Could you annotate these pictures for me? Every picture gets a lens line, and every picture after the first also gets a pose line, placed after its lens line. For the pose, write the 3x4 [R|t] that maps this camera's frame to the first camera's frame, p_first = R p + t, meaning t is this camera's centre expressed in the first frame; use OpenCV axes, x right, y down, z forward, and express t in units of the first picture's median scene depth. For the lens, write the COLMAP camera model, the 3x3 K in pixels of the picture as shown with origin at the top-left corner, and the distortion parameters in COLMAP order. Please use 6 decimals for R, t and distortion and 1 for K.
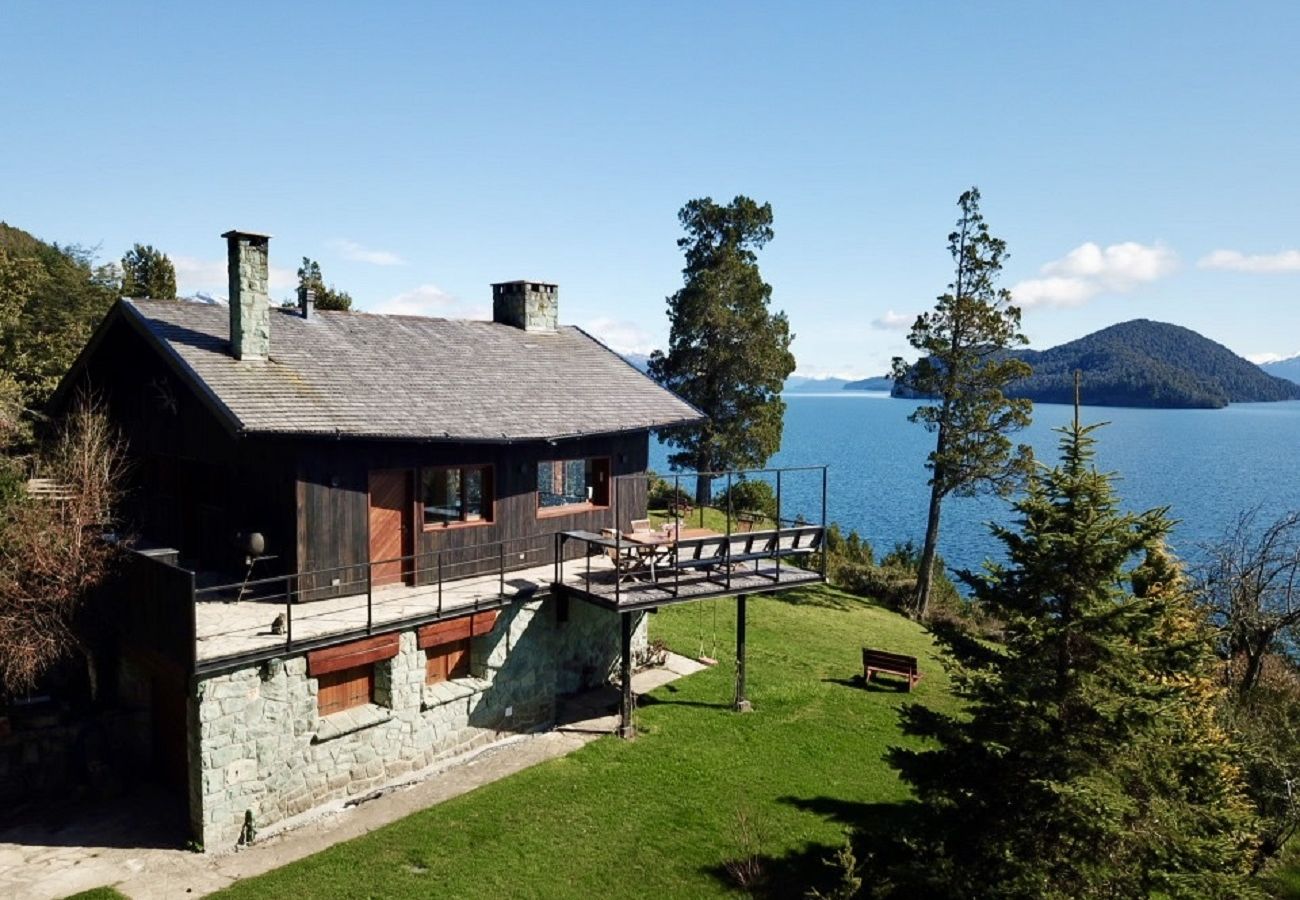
lens RADIAL K [[1020.9, 0, 647.1], [0, 1020.9, 452.5], [0, 0, 1]] dist [0.045355, -0.018934]
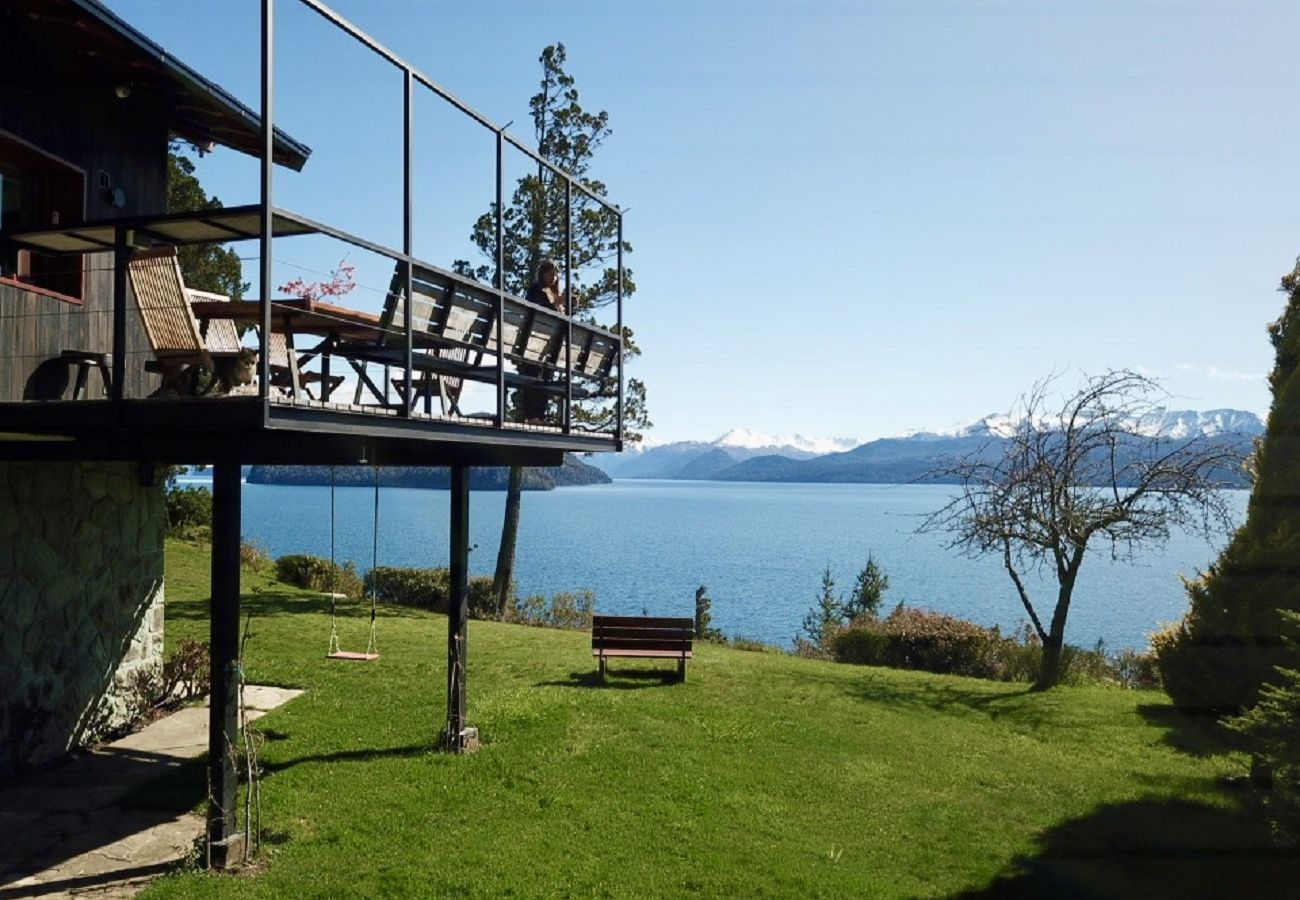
lens RADIAL K [[1020.9, 0, 646.6], [0, 1020.9, 452.6], [0, 0, 1]] dist [0.045355, -0.018934]
pose [[0.822867, 0.007987, 0.568178, -0.039033], [0.040531, 0.996529, -0.072707, 0.069694], [-0.566787, 0.082857, 0.819687, 0.255458]]
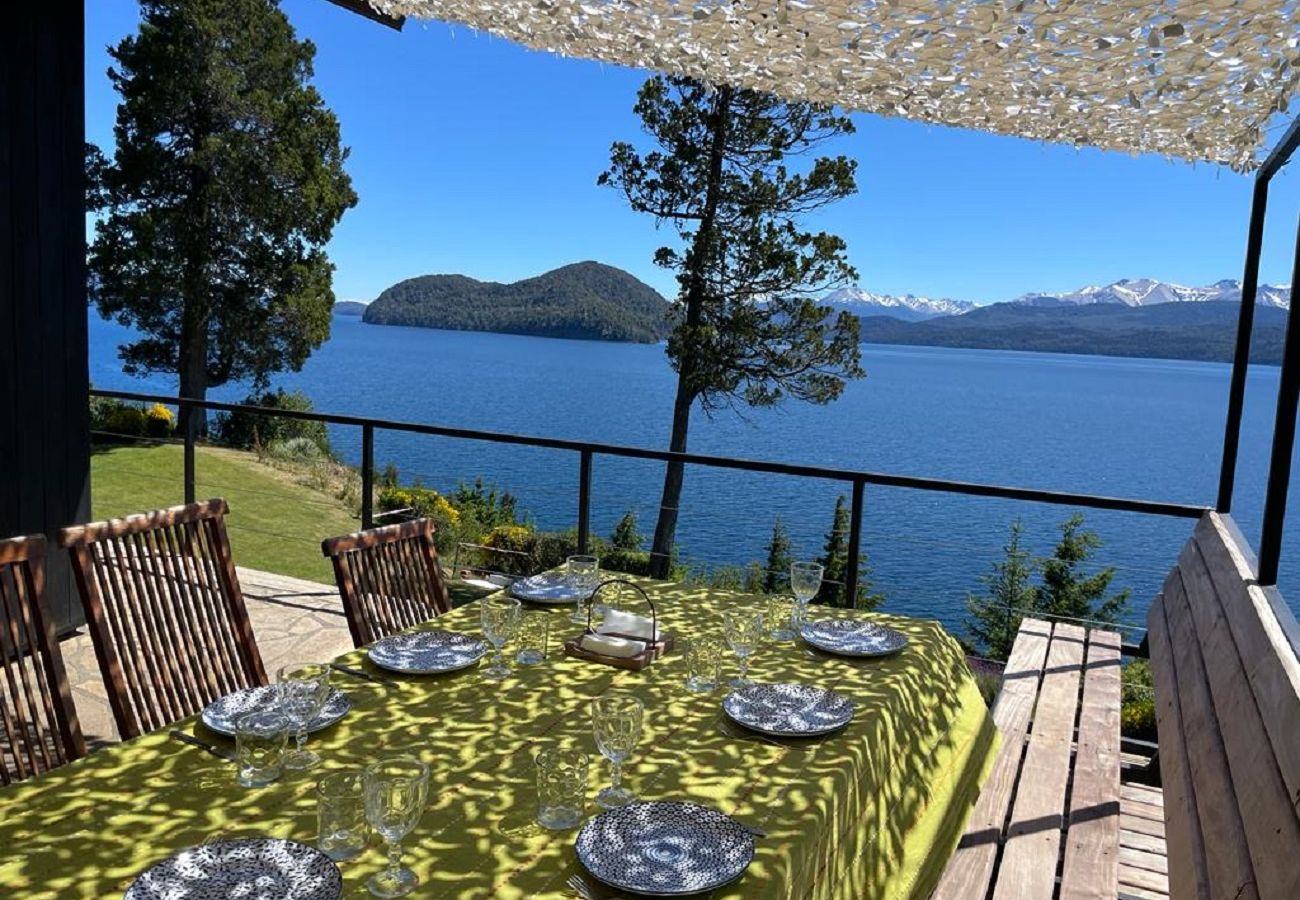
lens RADIAL K [[1020.9, 0, 654.7], [0, 1020.9, 448.3], [0, 0, 1]] dist [0.045355, -0.018934]
pose [[0.871916, -0.025962, 0.488967, -0.001801], [-0.006091, 0.997941, 0.063848, 0.022526], [-0.489618, -0.058648, 0.869963, 0.376511]]
